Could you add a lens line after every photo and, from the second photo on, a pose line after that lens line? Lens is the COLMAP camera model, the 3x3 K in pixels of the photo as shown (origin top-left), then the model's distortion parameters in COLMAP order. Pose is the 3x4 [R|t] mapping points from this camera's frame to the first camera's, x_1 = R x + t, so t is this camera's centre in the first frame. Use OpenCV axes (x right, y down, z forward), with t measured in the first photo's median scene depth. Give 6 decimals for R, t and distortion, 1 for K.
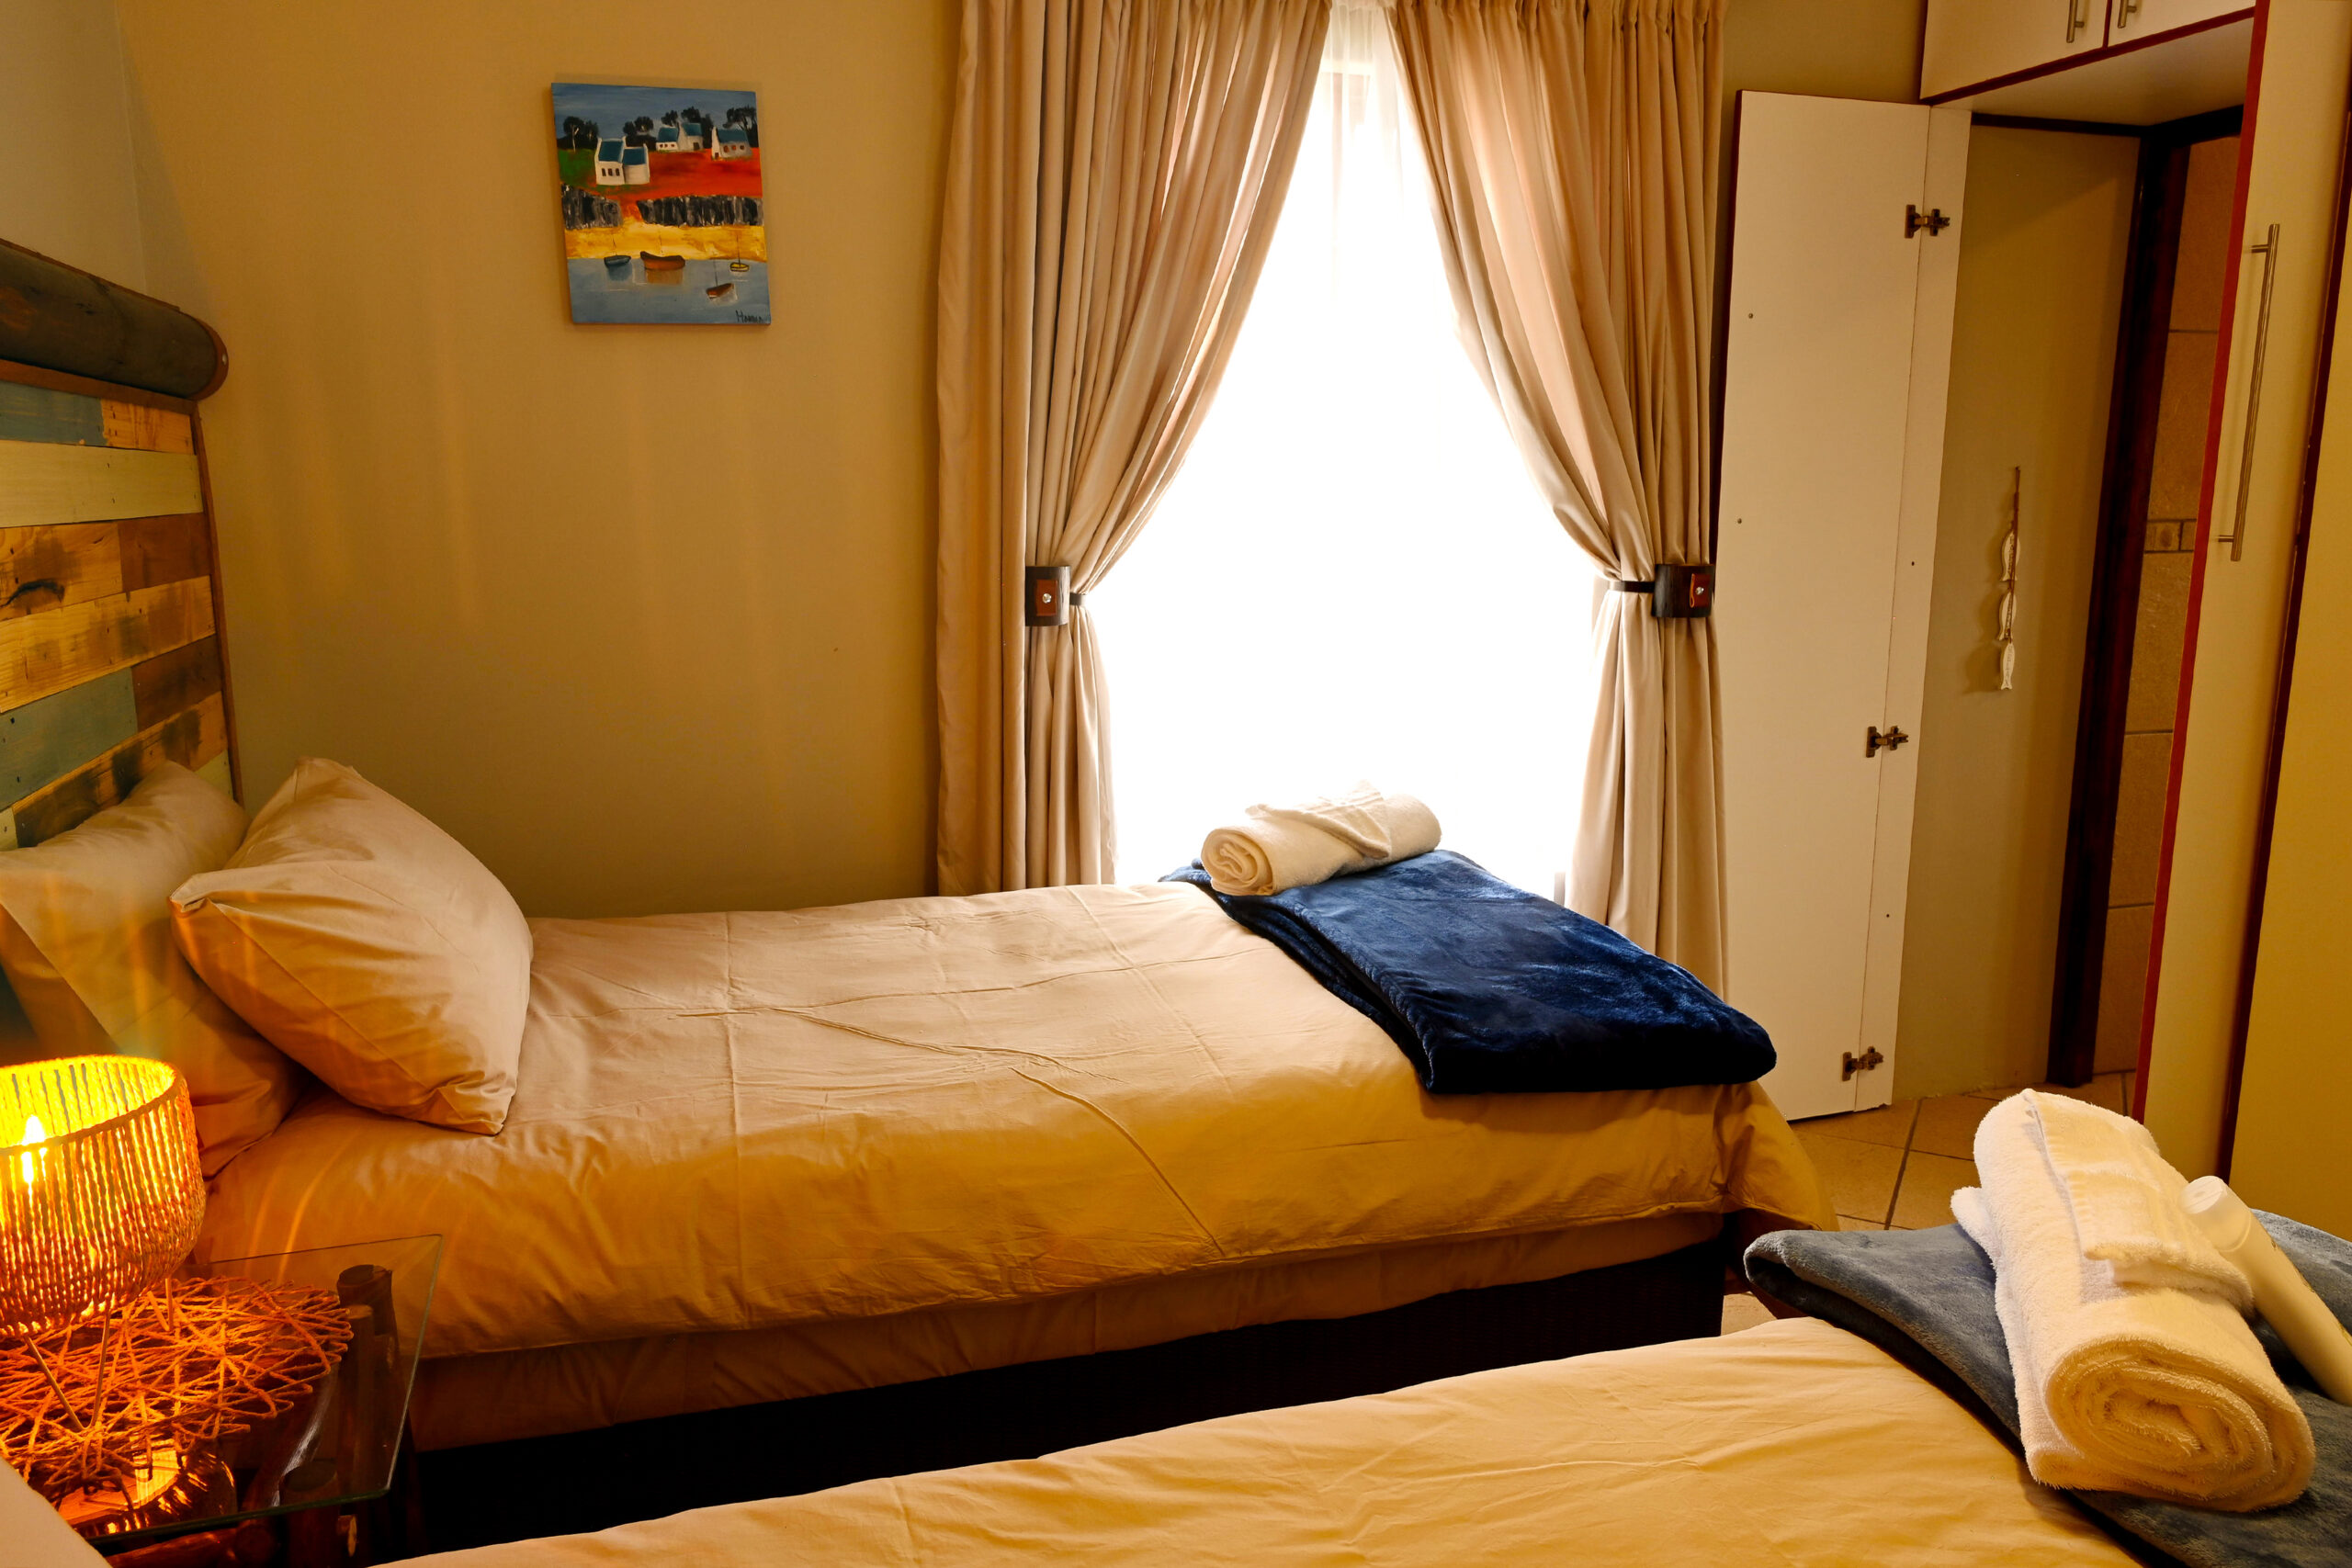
lens RADIAL K [[1654.6, 0, 1163.7], [0, 1654.6, 785.3], [0, 0, 1]] dist [0.003011, 0.002863]
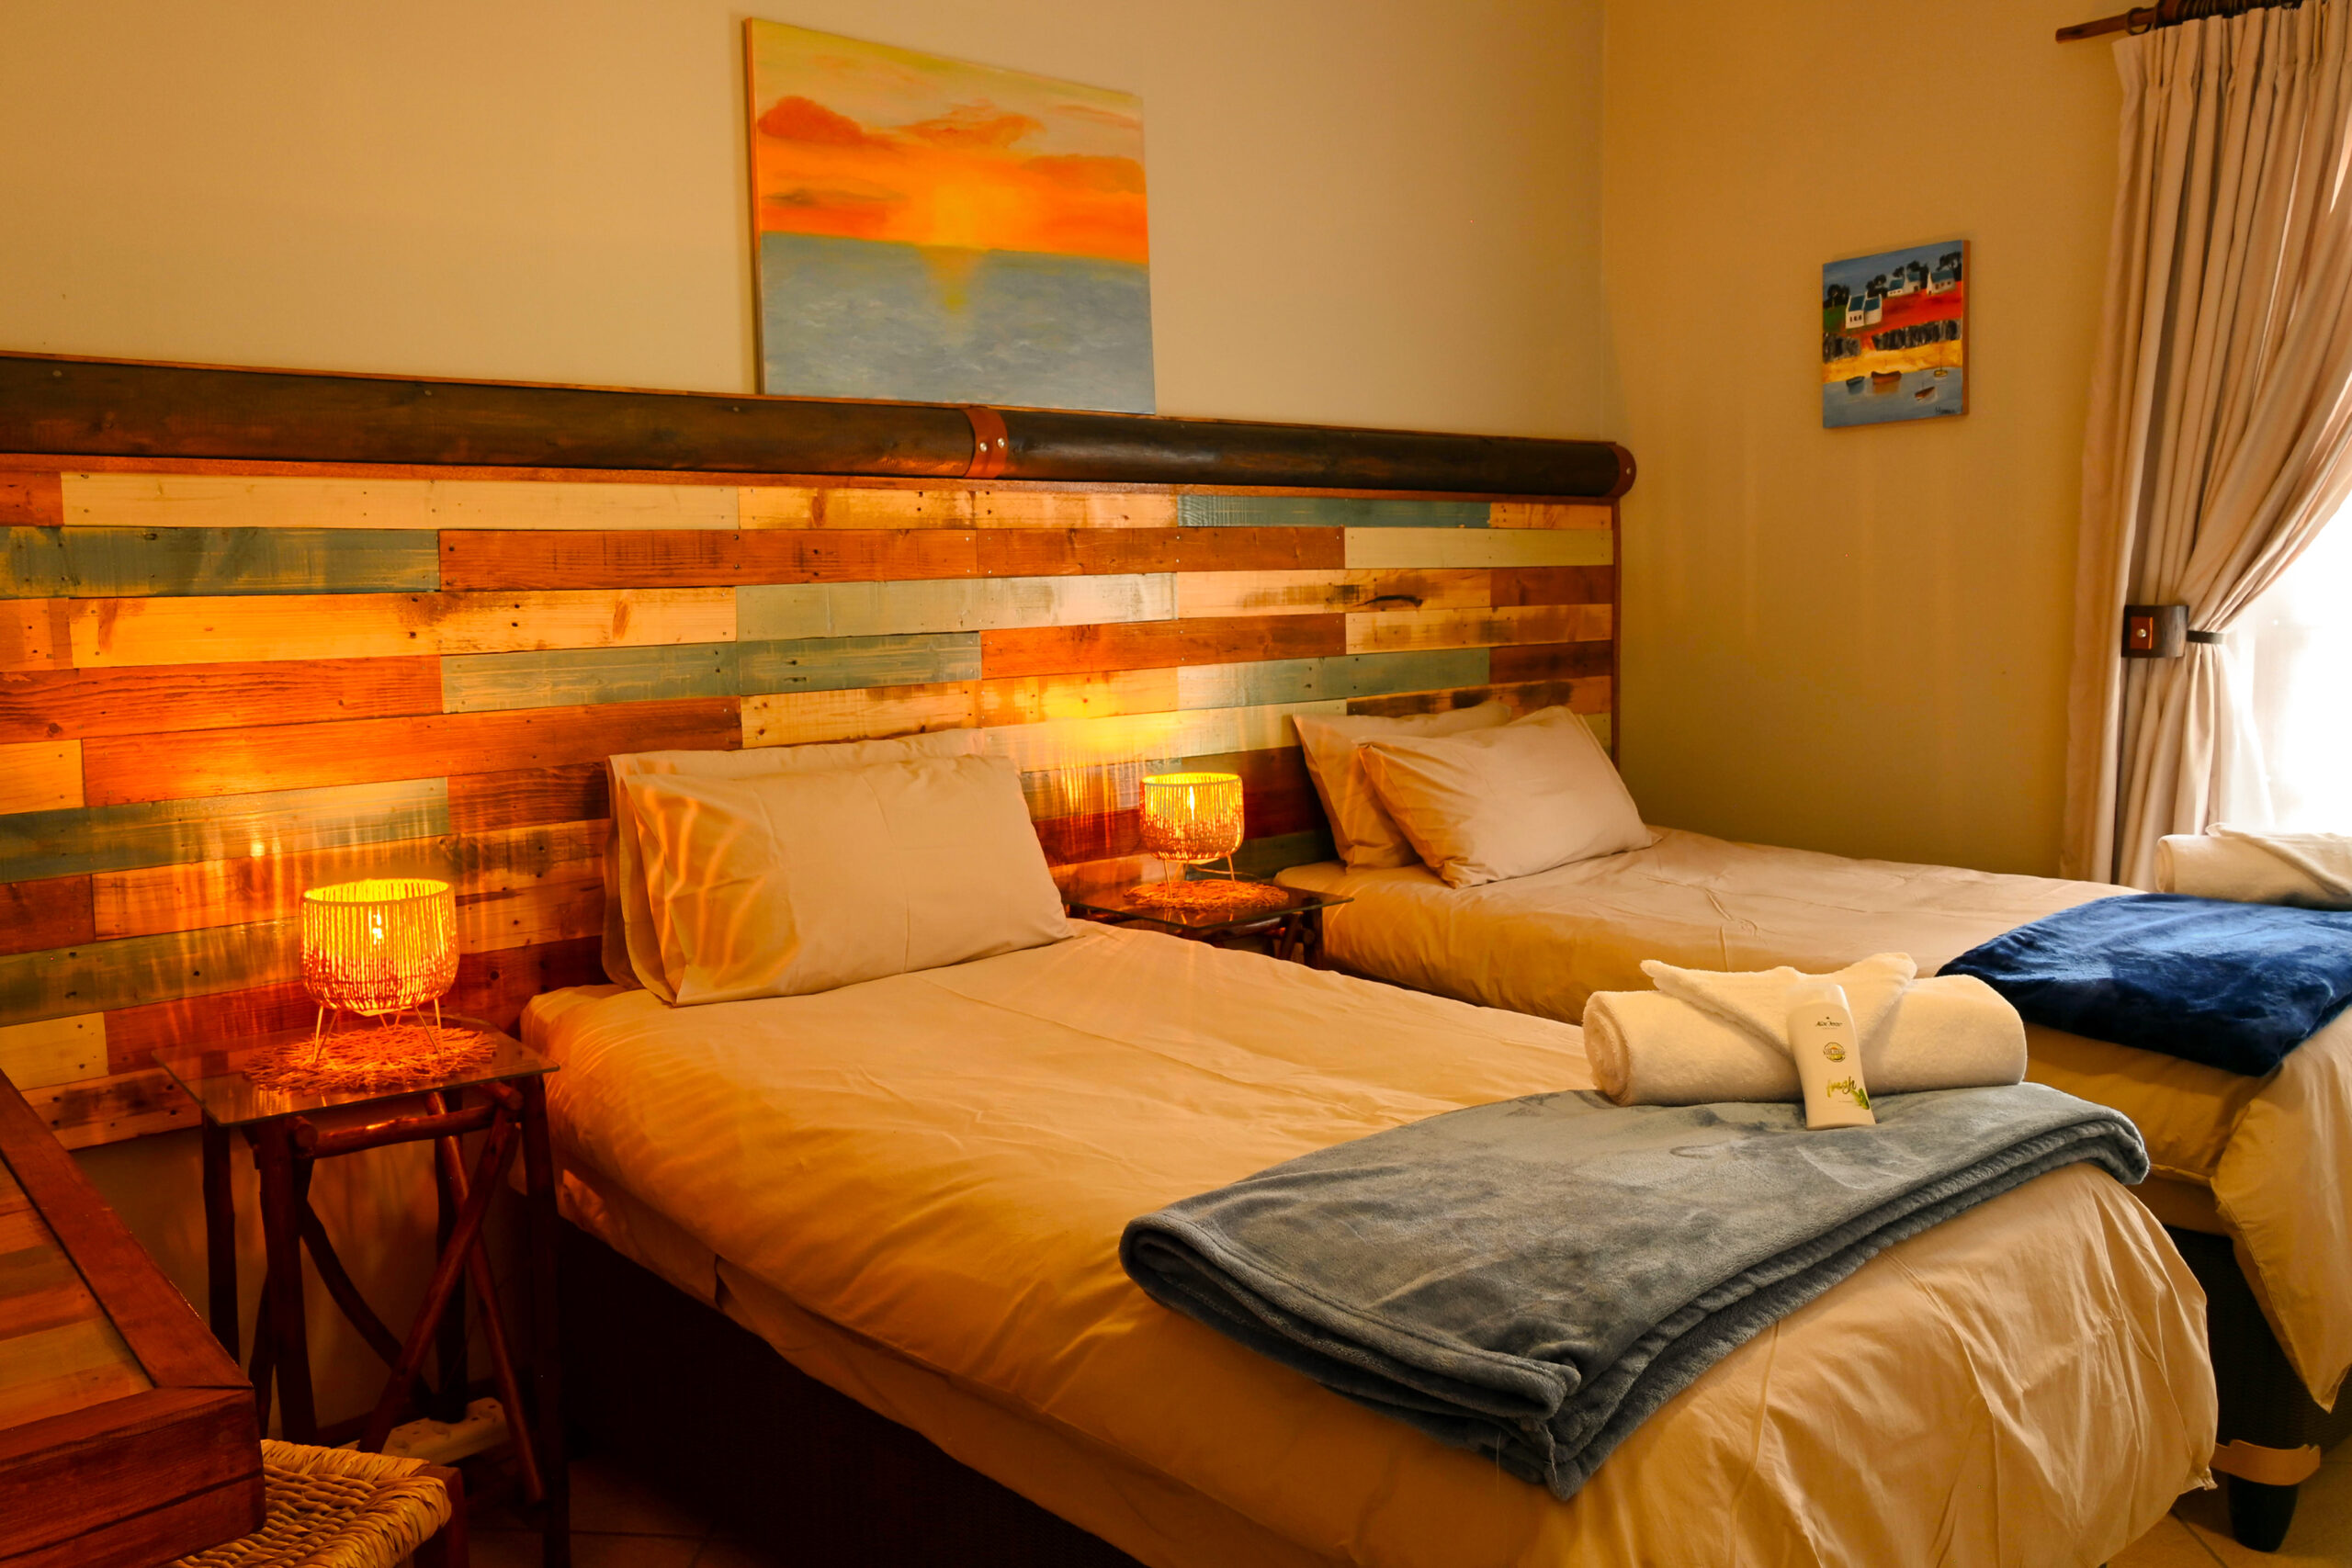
lens RADIAL K [[1738.6, 0, 1083.4], [0, 1738.6, 761.9], [0, 0, 1]] dist [-0.004023, 0.008710]
pose [[0.378174, 0.091358, -0.921216, 1.067896], [-0.148749, 0.988185, 0.036936, 0.052100], [0.913706, 0.123062, 0.387295, -0.138567]]
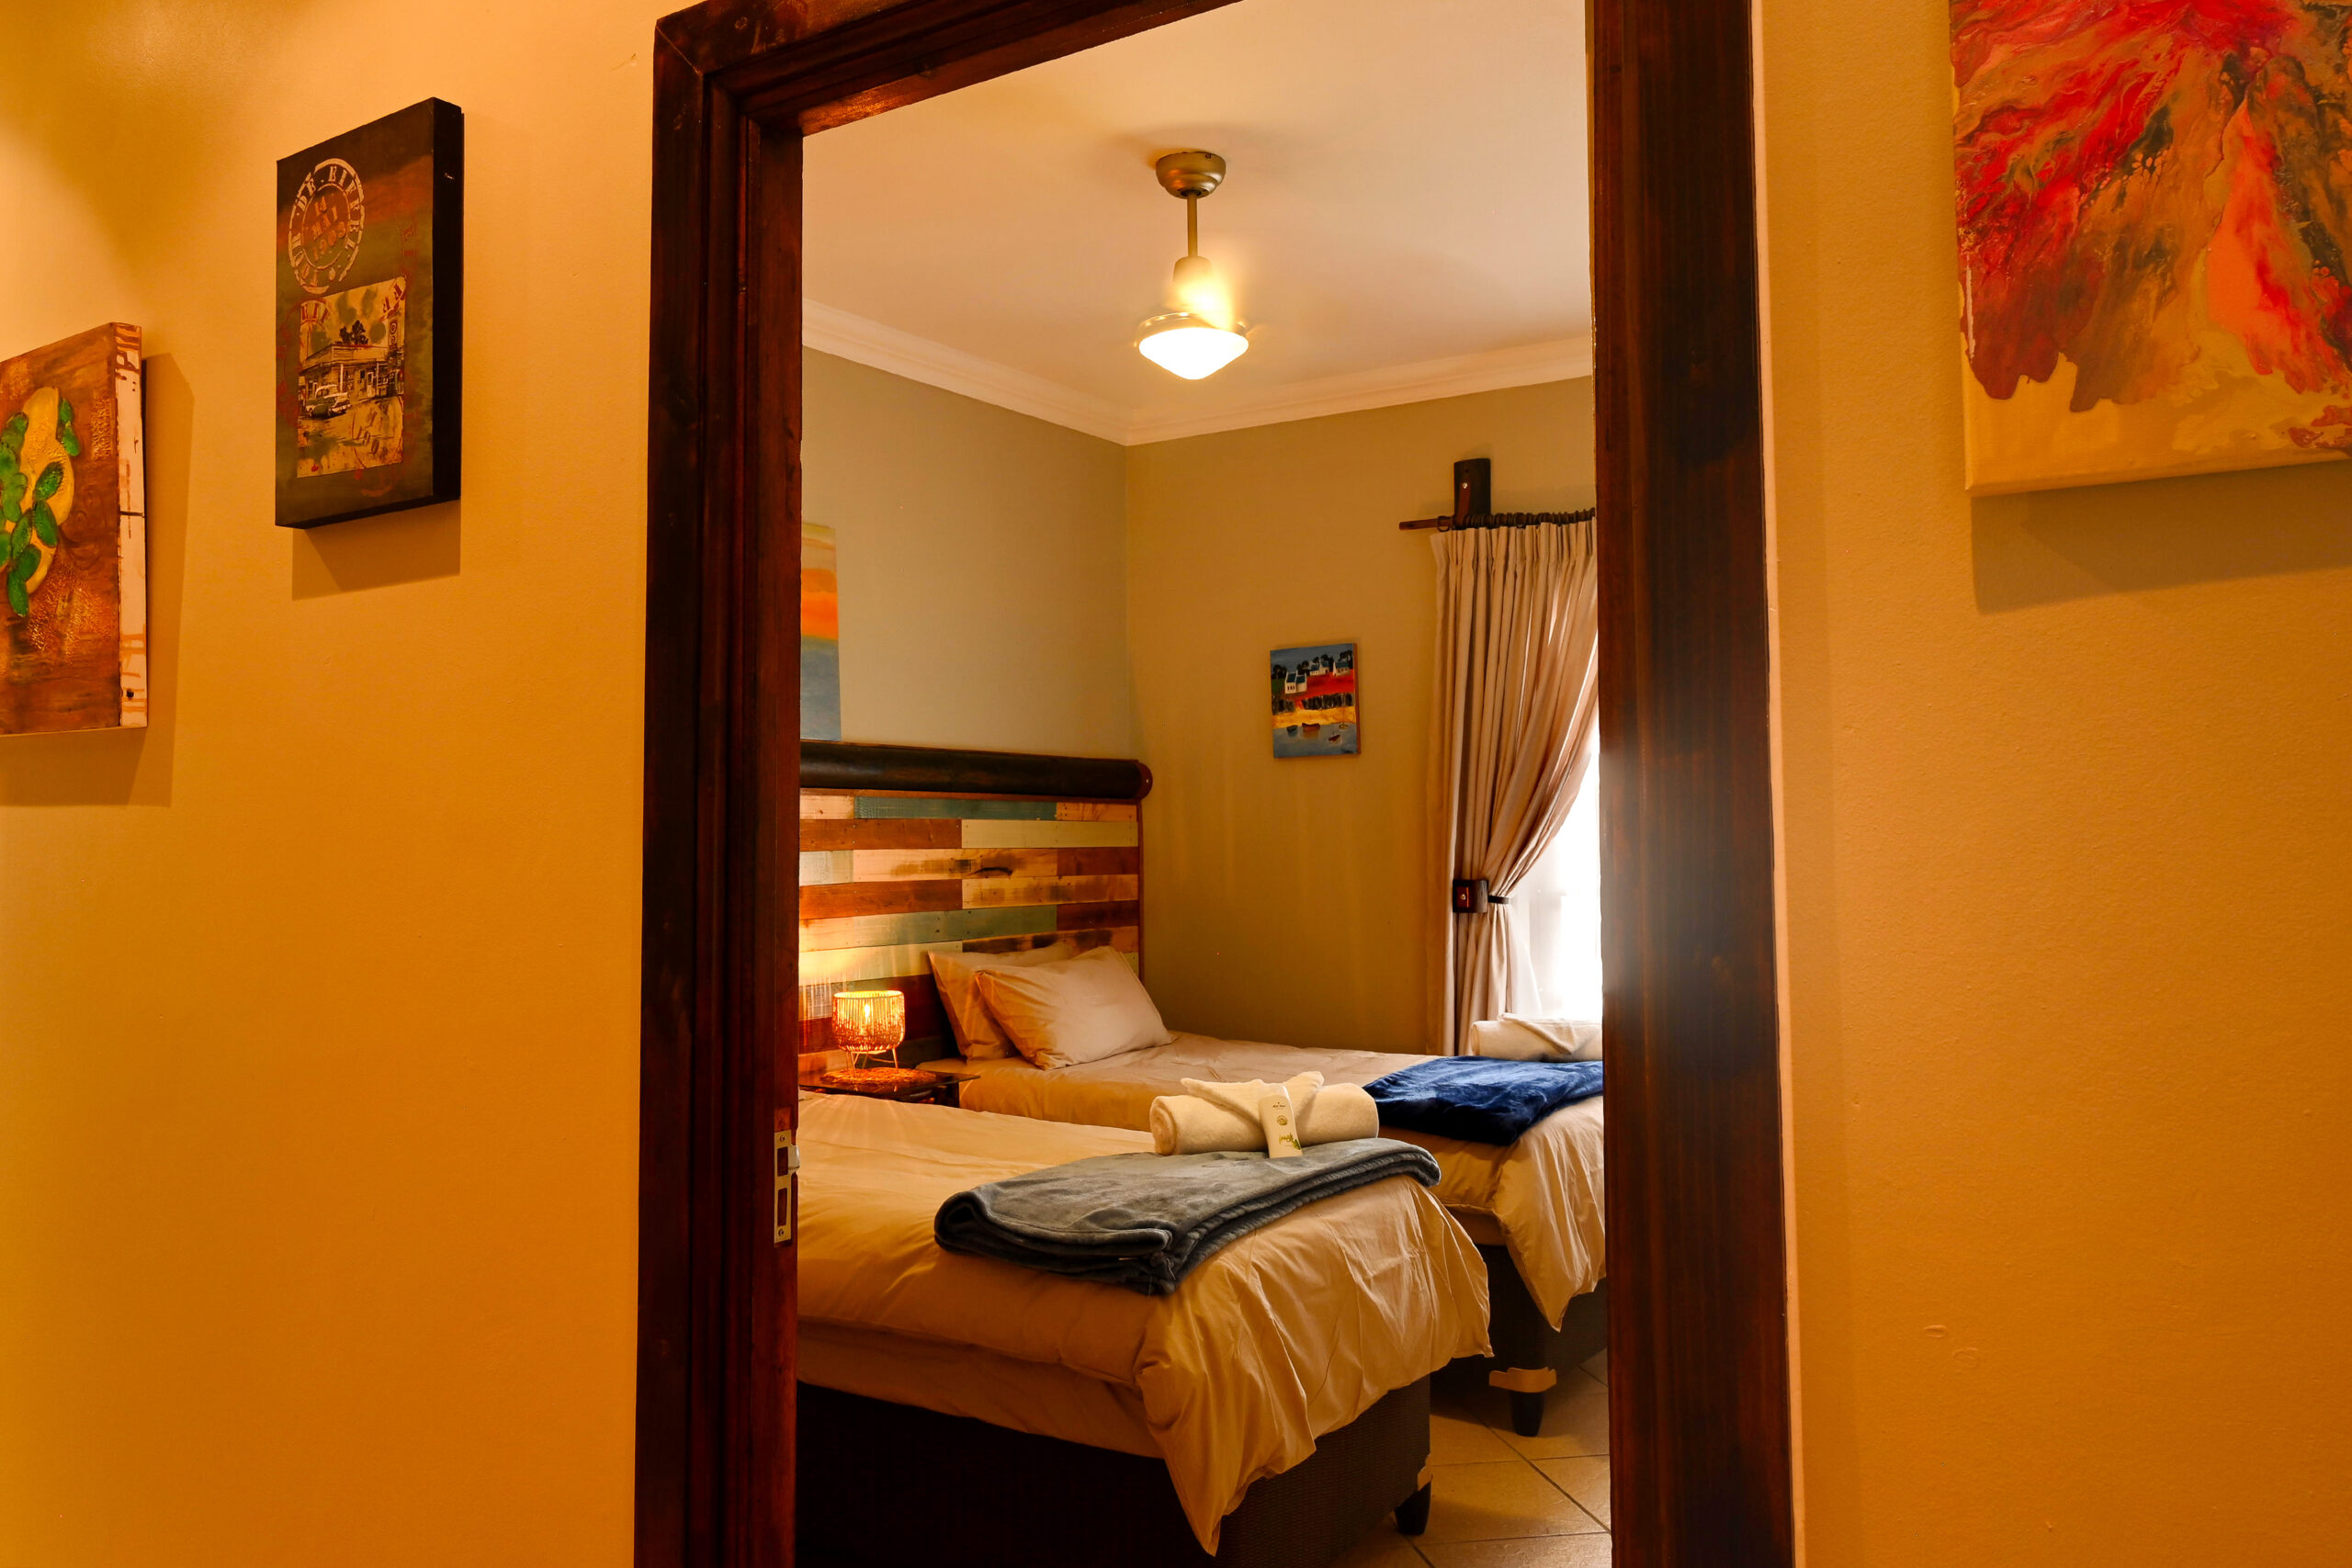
lens RADIAL K [[1654.6, 0, 1063.4], [0, 1654.6, 781.6], [0, 0, 1]] dist [0.003011, 0.002863]
pose [[0.608414, -0.027580, -0.793141, 1.539757], [-0.140697, 0.979817, -0.141999, 0.111835], [0.781049, 0.197987, 0.592253, -0.584631]]
